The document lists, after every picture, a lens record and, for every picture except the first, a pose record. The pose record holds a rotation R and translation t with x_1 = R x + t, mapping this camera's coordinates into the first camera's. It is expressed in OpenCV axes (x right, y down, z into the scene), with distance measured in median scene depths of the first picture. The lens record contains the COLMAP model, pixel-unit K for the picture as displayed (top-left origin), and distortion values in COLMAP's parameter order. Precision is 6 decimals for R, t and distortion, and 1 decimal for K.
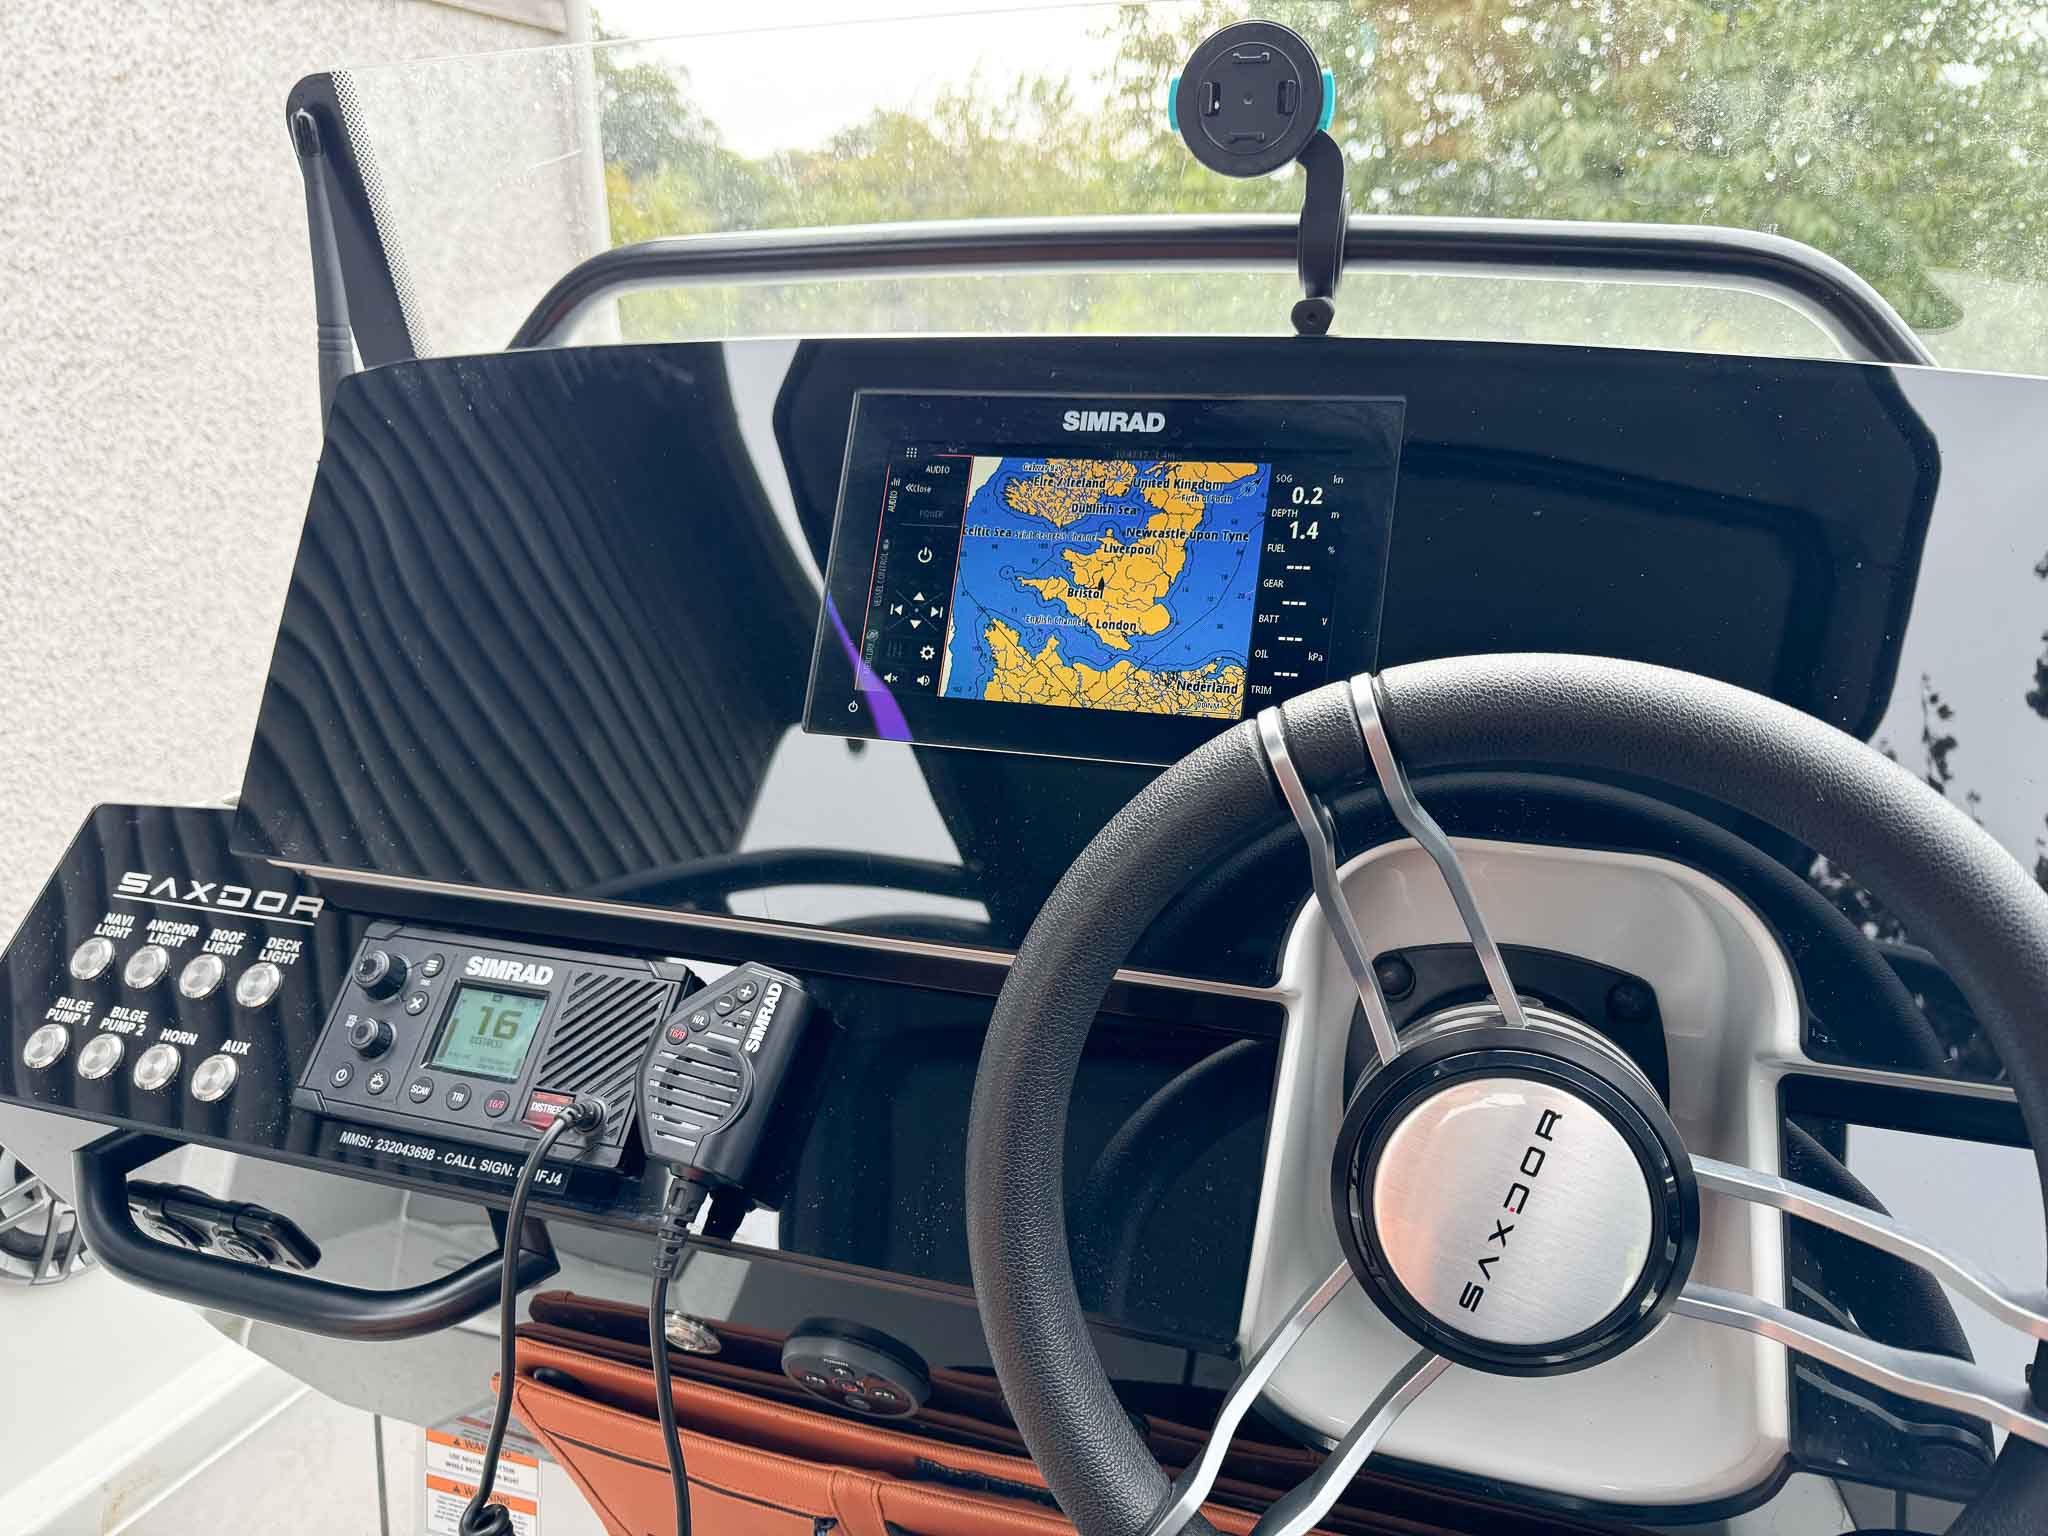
lens RADIAL K [[1440.9, 0, 1012.1], [0, 1440.9, 786.5], [0, 0, 1]] dist [0.008615, -0.011415]
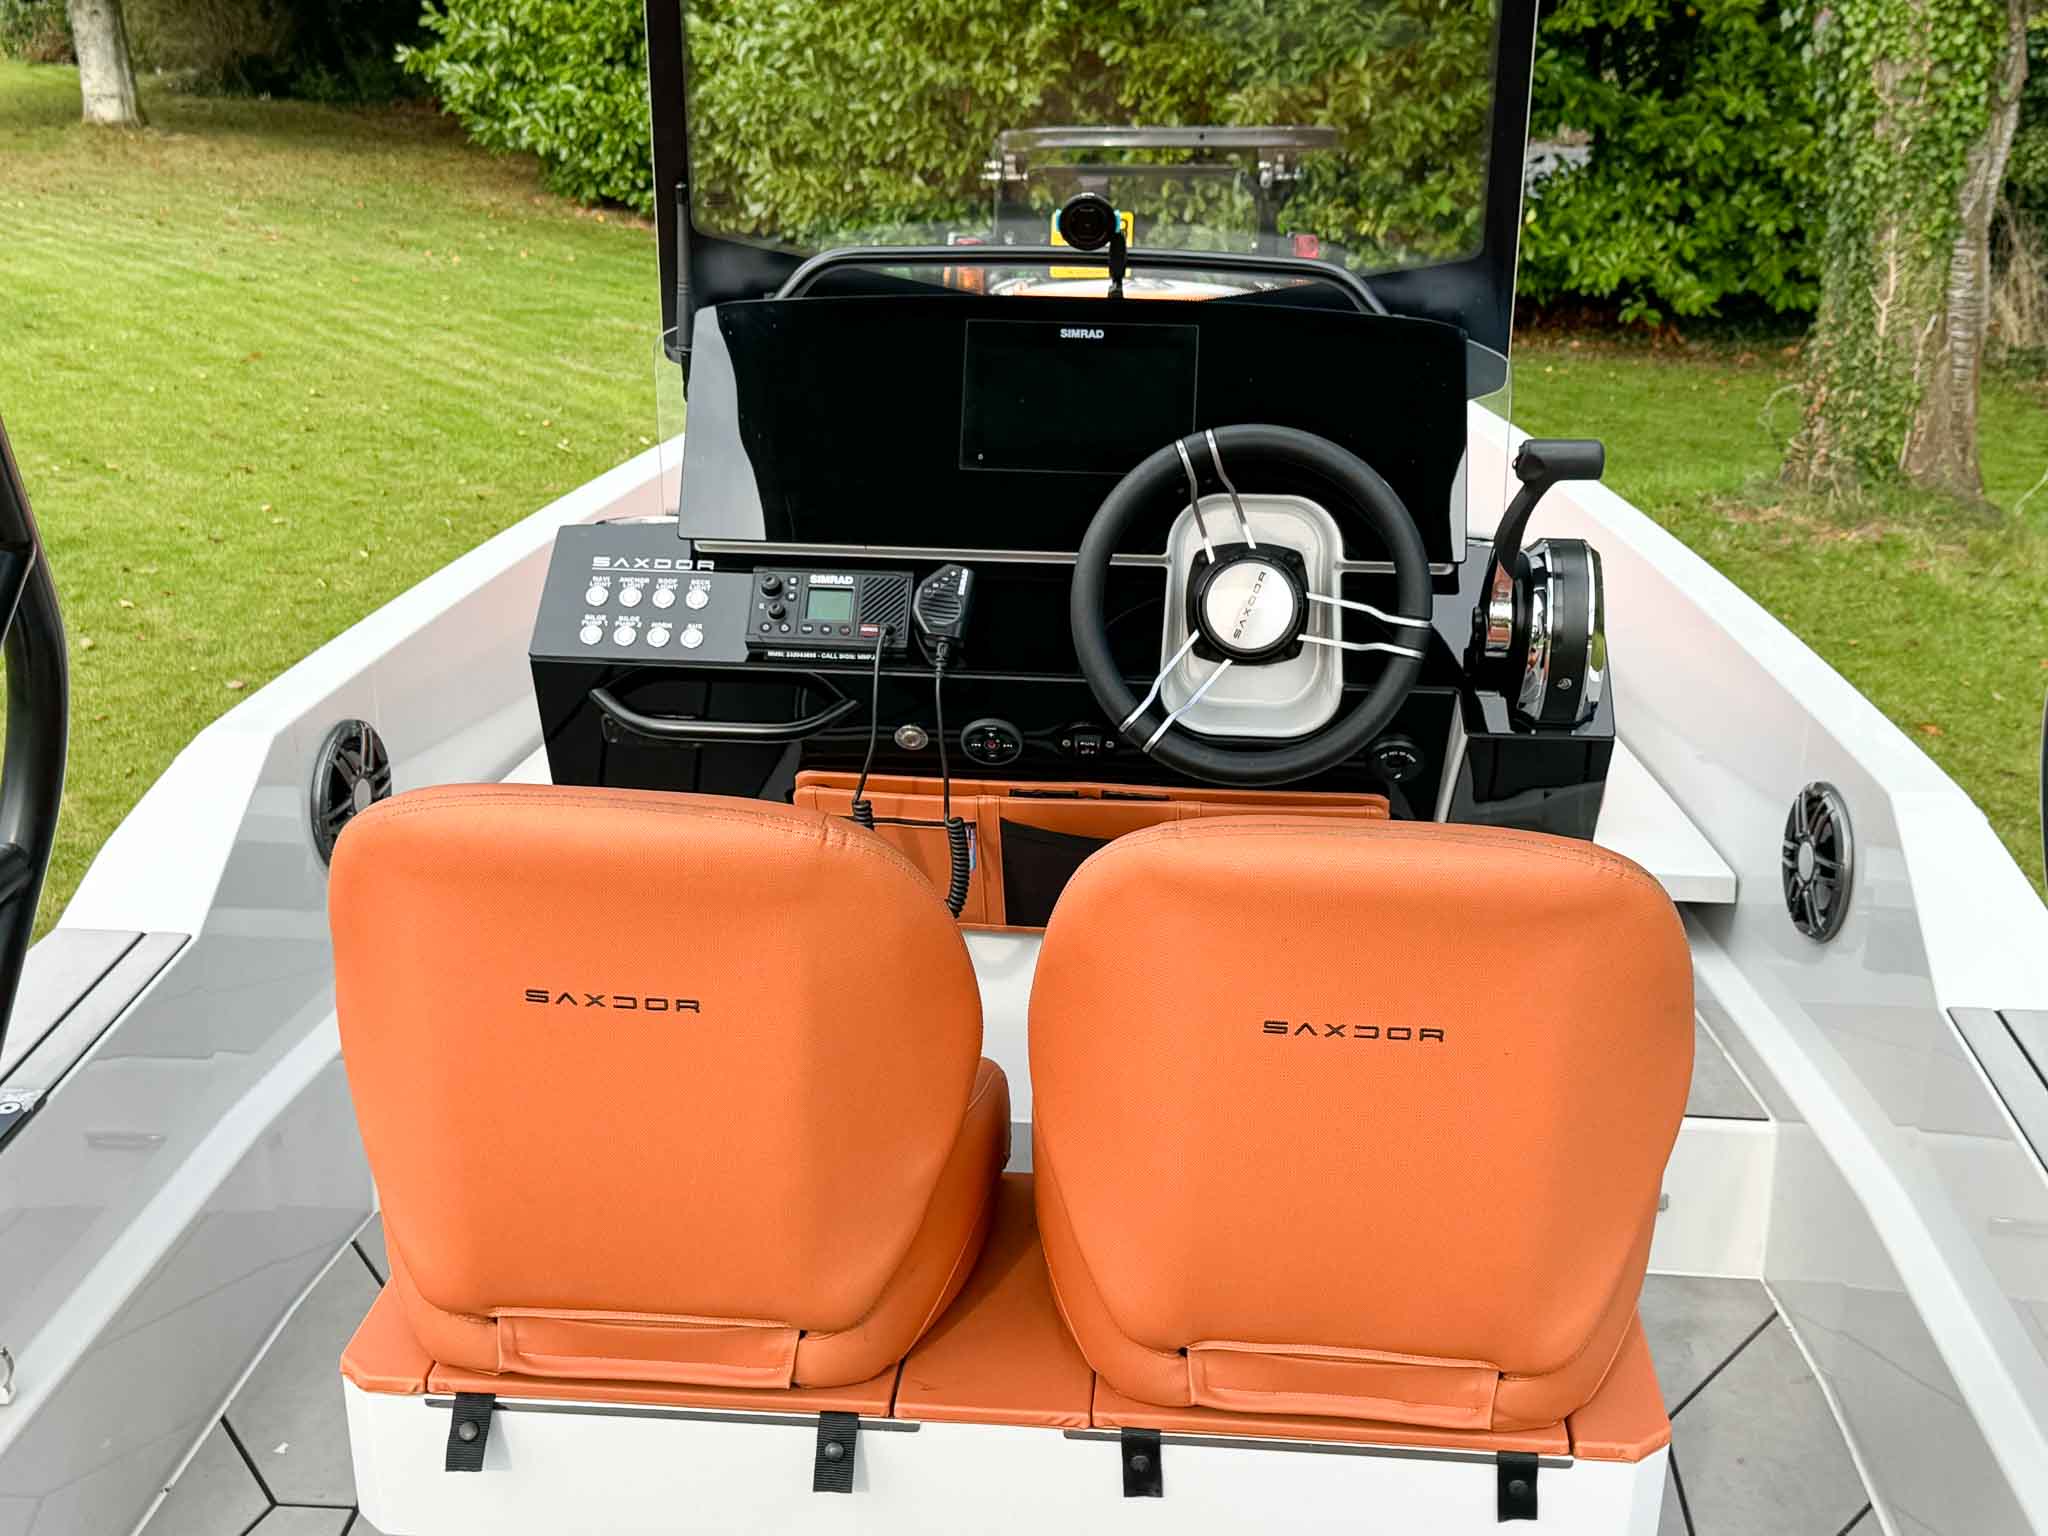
lens RADIAL K [[2684.4, 0, 1015.7], [0, 2684.4, 730.0], [0, 0, 1]] dist [0.119998, 0.000000]
pose [[0.975430, -0.059257, 0.212190, -1.030436], [0.056118, 0.998208, 0.020788, 0.308405], [-0.213042, -0.008370, 0.977007, -3.376786]]
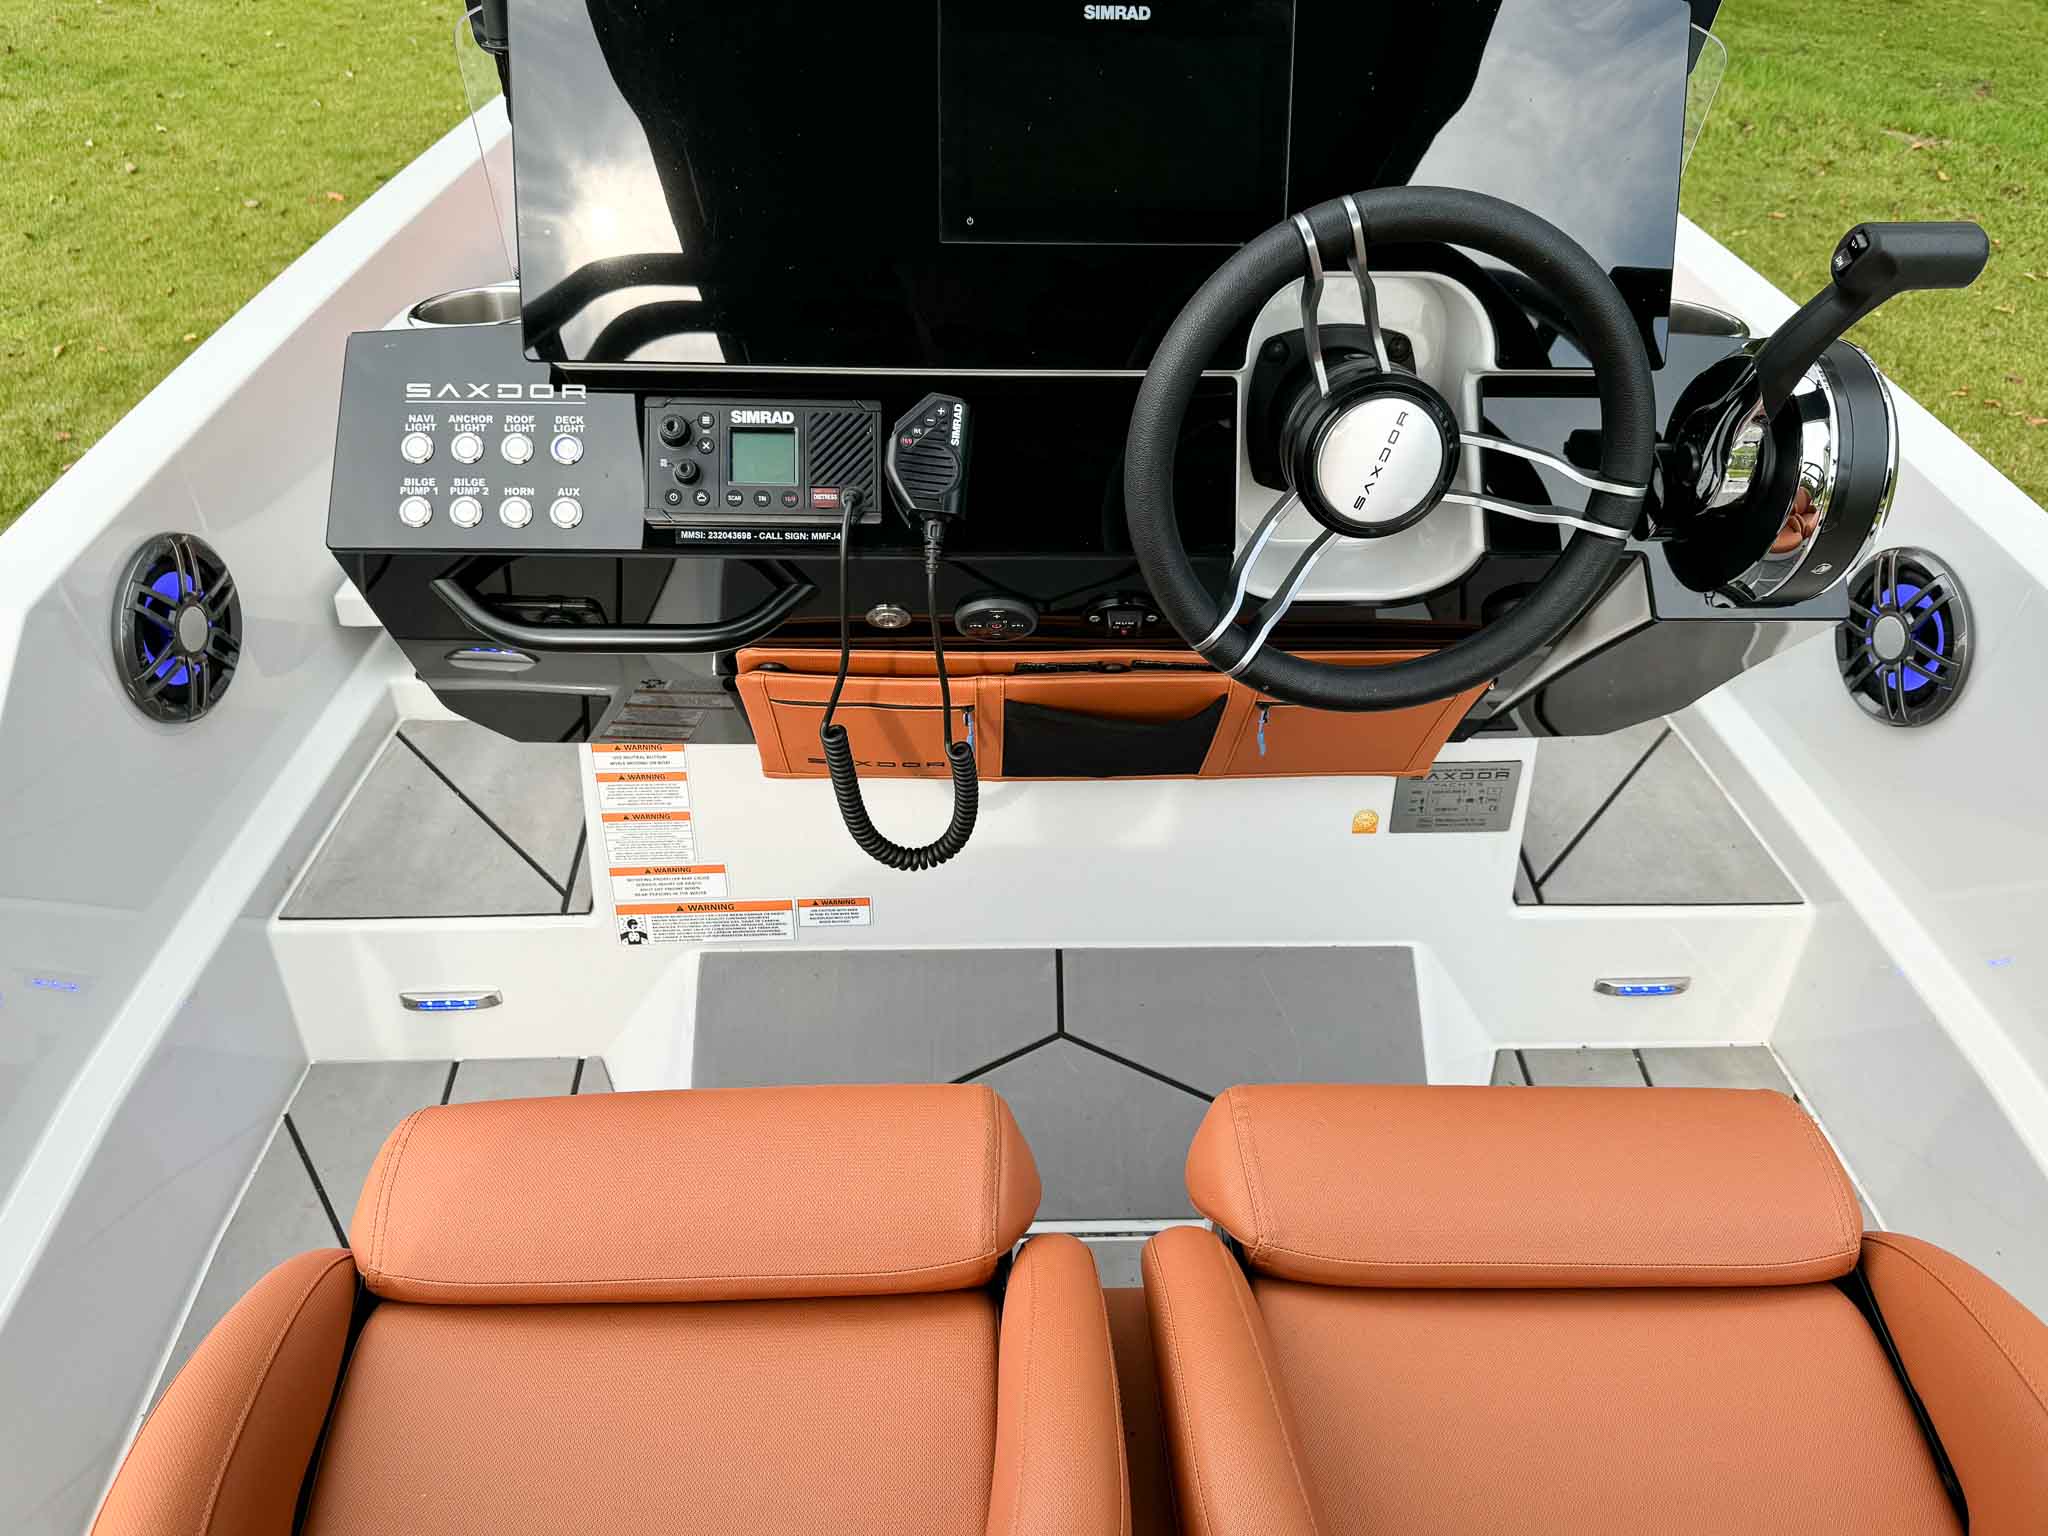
lens RADIAL K [[1504.9, 0, 1015.7], [0, 1504.9, 734.3], [0, 0, 1]] dist [0.030992, -0.033248]
pose [[0.944079, -0.195485, 0.265521, -0.622304], [0.076947, 0.913678, 0.399088, -0.199902], [-0.320616, -0.356340, 0.877626, -0.687857]]
